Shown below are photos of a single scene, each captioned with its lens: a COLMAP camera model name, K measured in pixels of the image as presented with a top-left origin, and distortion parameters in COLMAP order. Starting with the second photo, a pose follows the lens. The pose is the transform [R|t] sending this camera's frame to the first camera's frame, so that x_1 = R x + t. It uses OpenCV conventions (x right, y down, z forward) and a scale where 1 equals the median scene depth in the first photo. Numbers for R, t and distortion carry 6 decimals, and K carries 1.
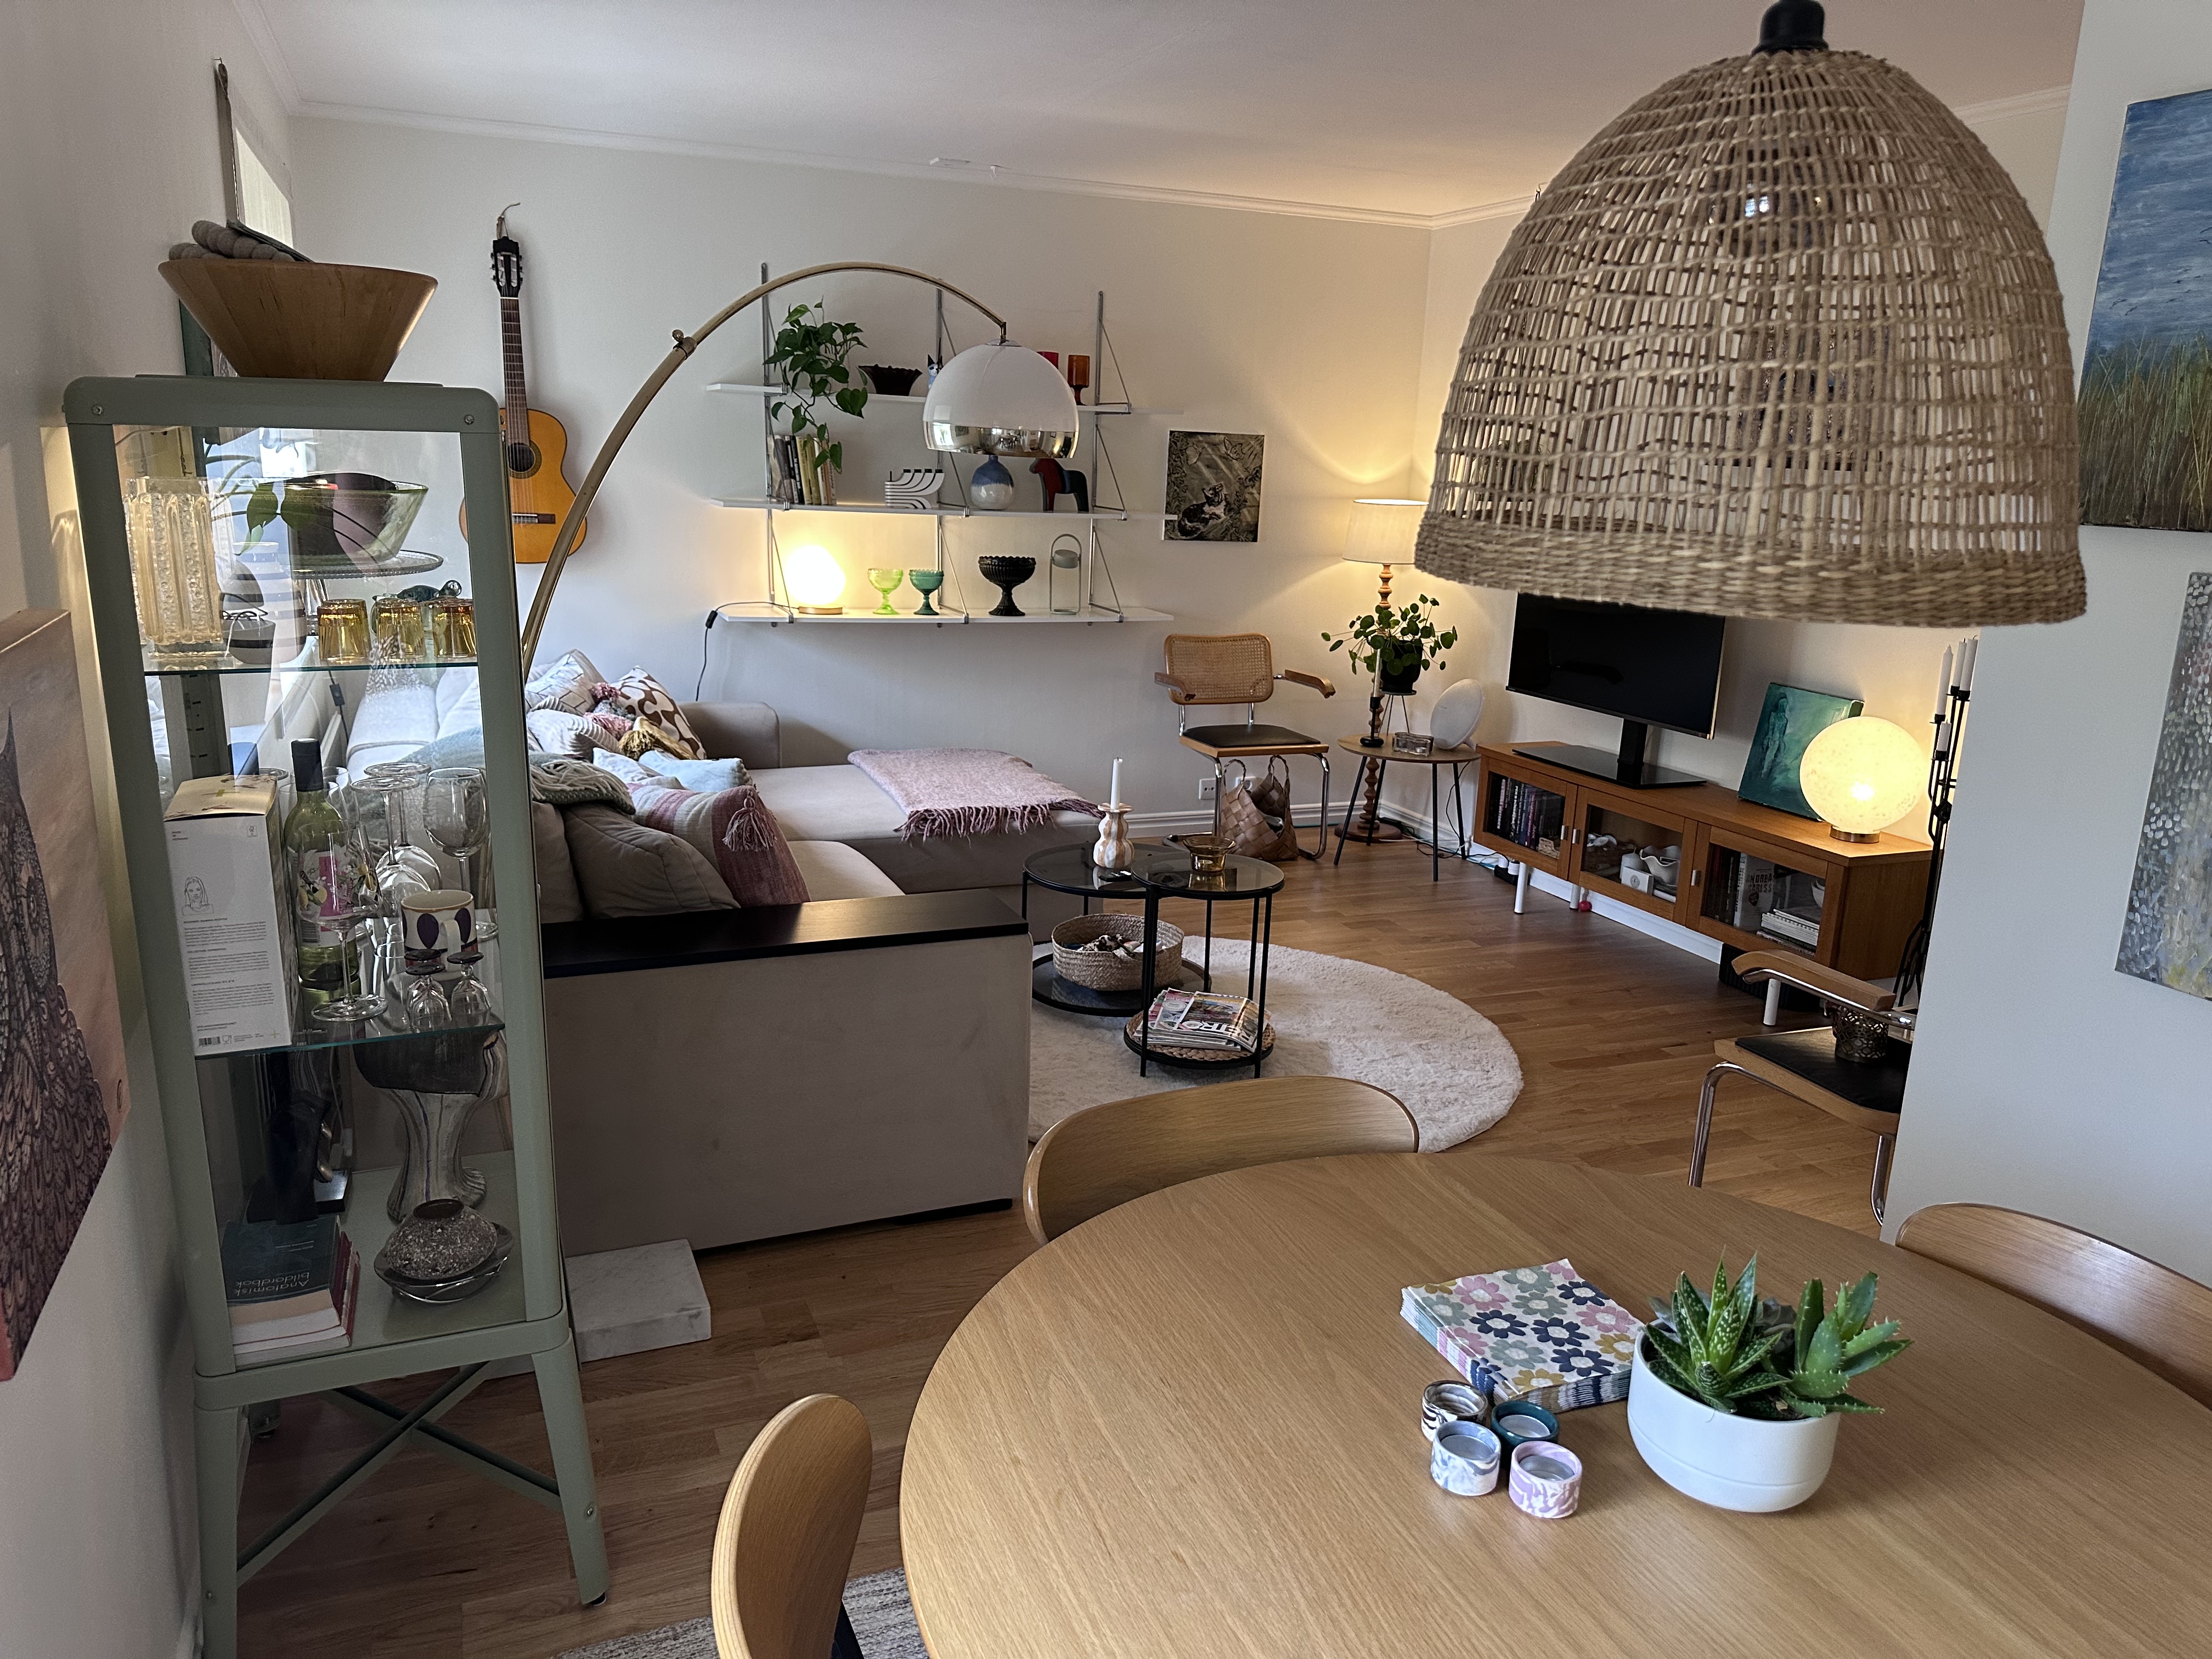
lens RADIAL K [[1535.7, 0, 1106.0], [0, 1535.7, 829.5], [0, 0, 1]] dist [0.000941, 0.001160]
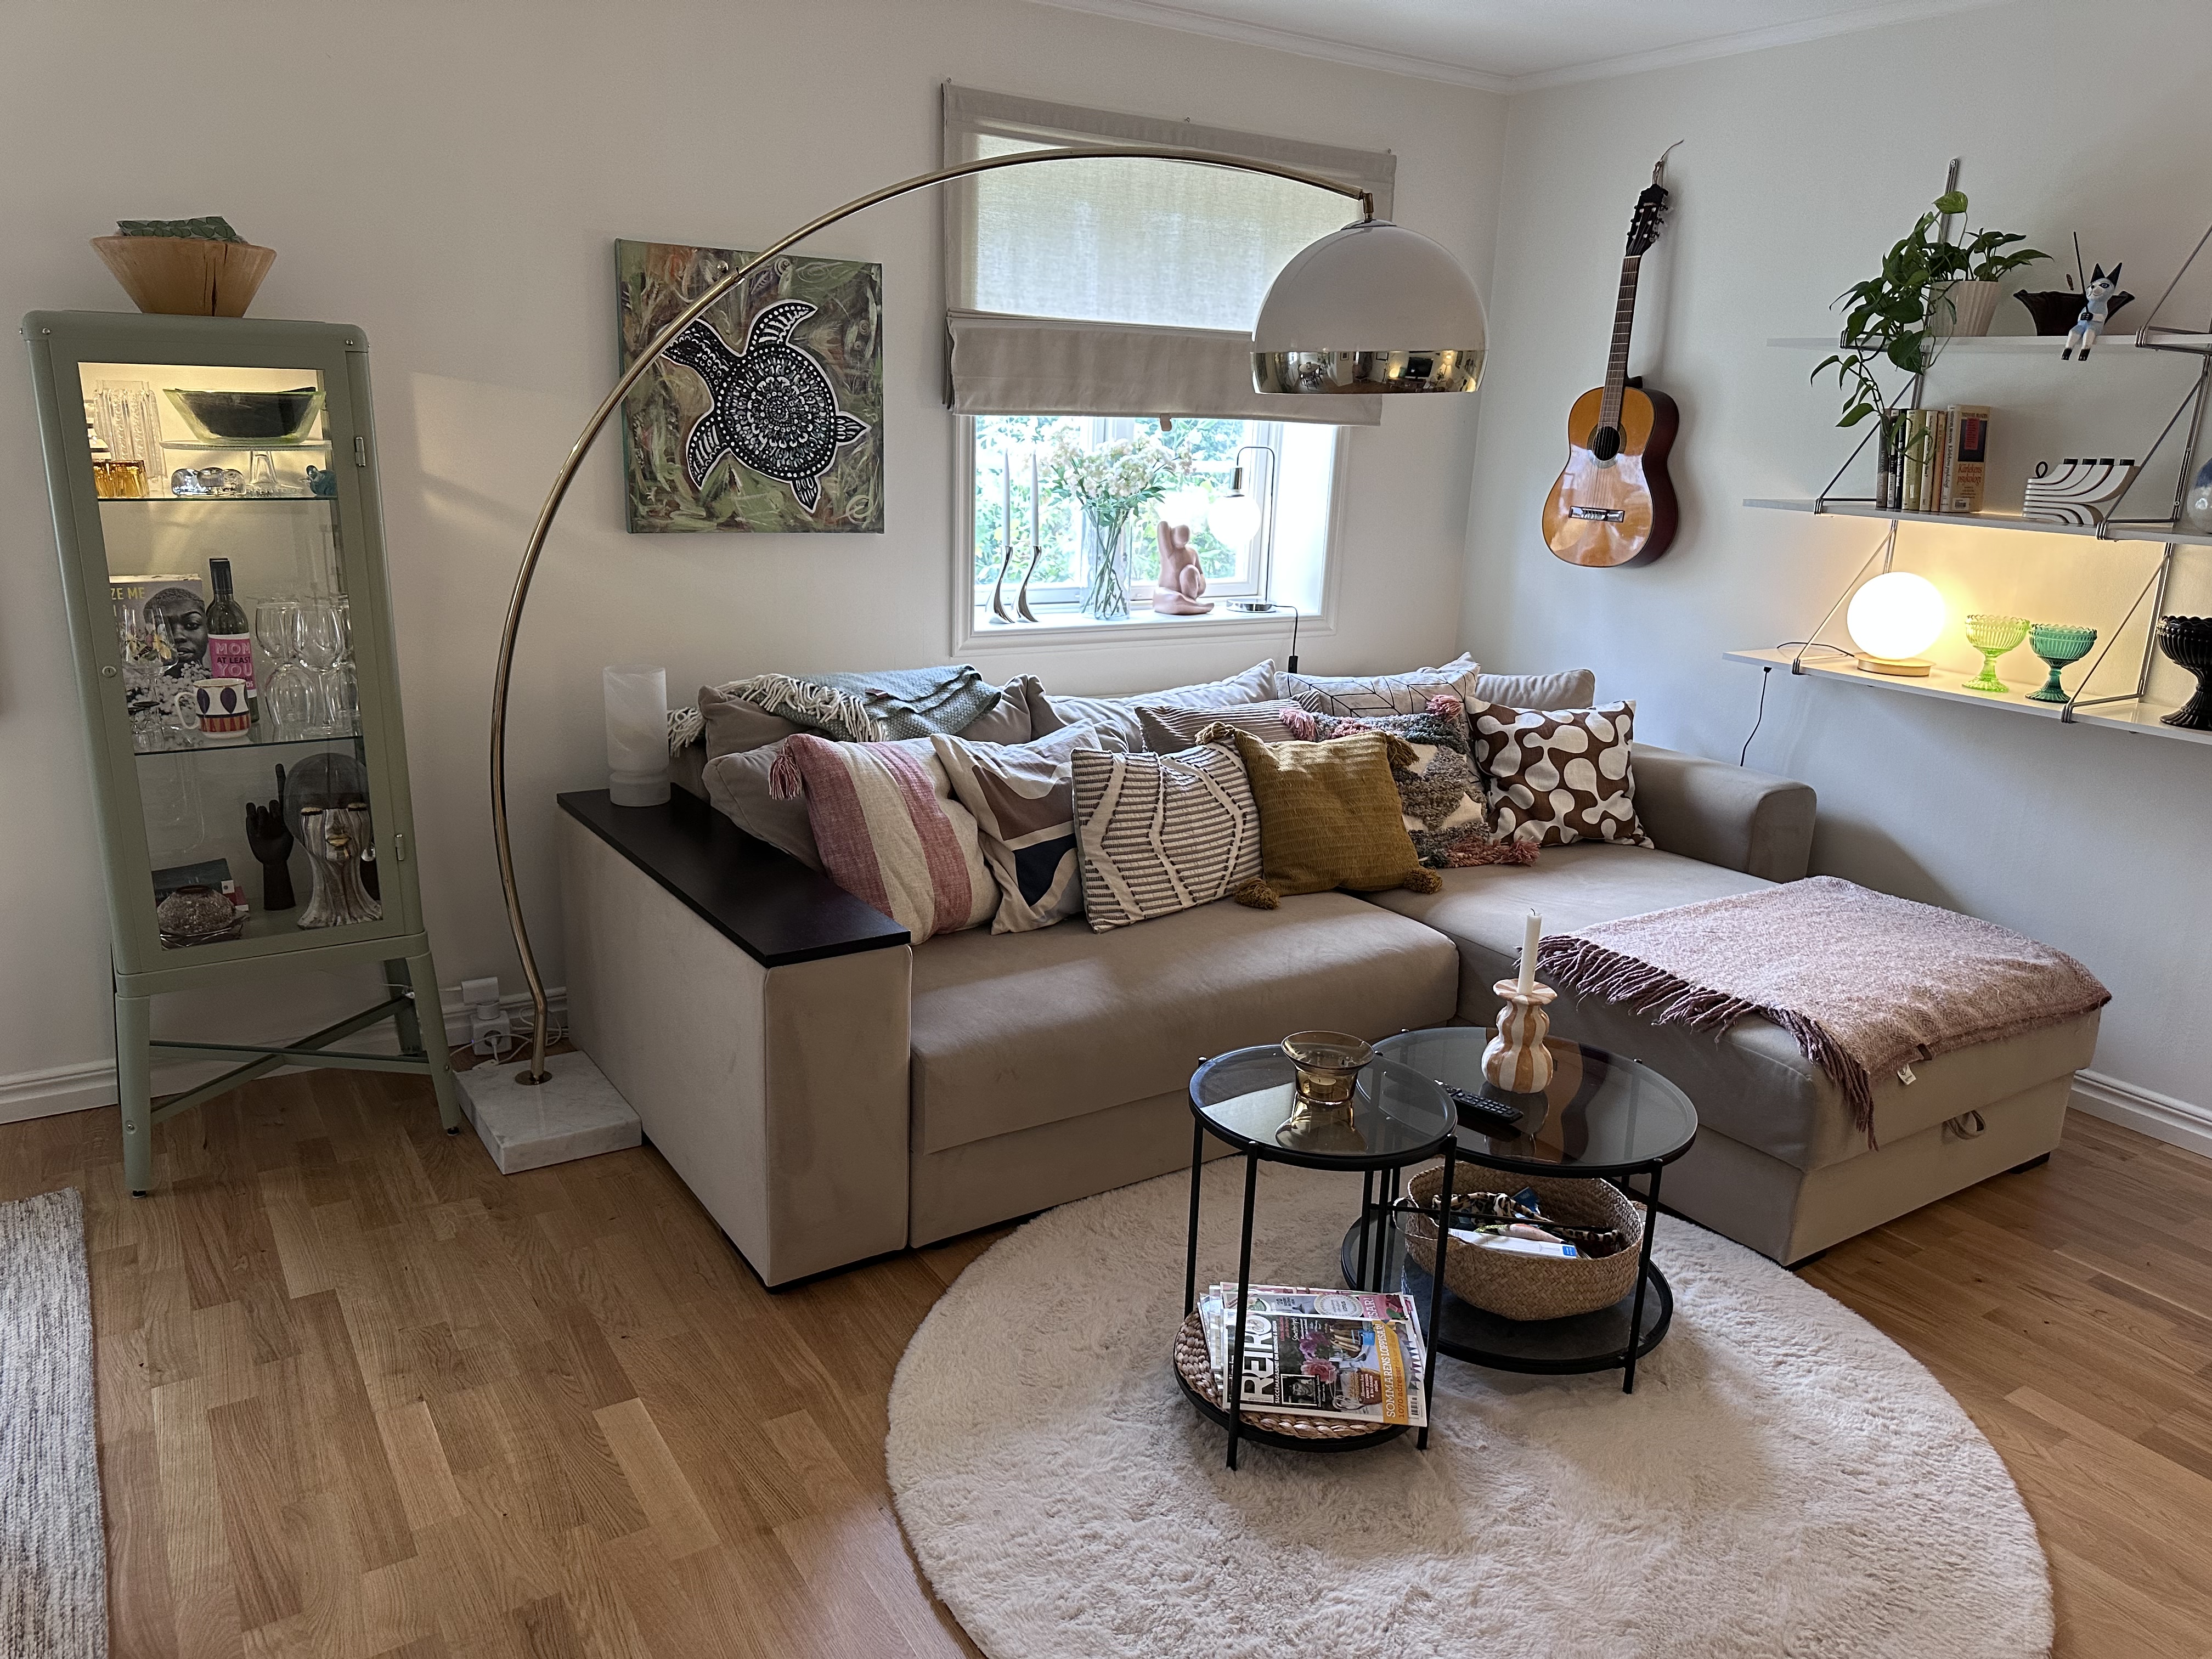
lens RADIAL K [[1535.7, 0, 1106.0], [0, 1535.7, 829.5], [0, 0, 1]] dist [0.000941, 0.001160]
pose [[0.169189, 0.228172, -0.958808, 0.421101], [-0.262900, 0.948032, 0.179217, -0.104388], [0.949873, 0.221749, 0.220383, 0.535815]]
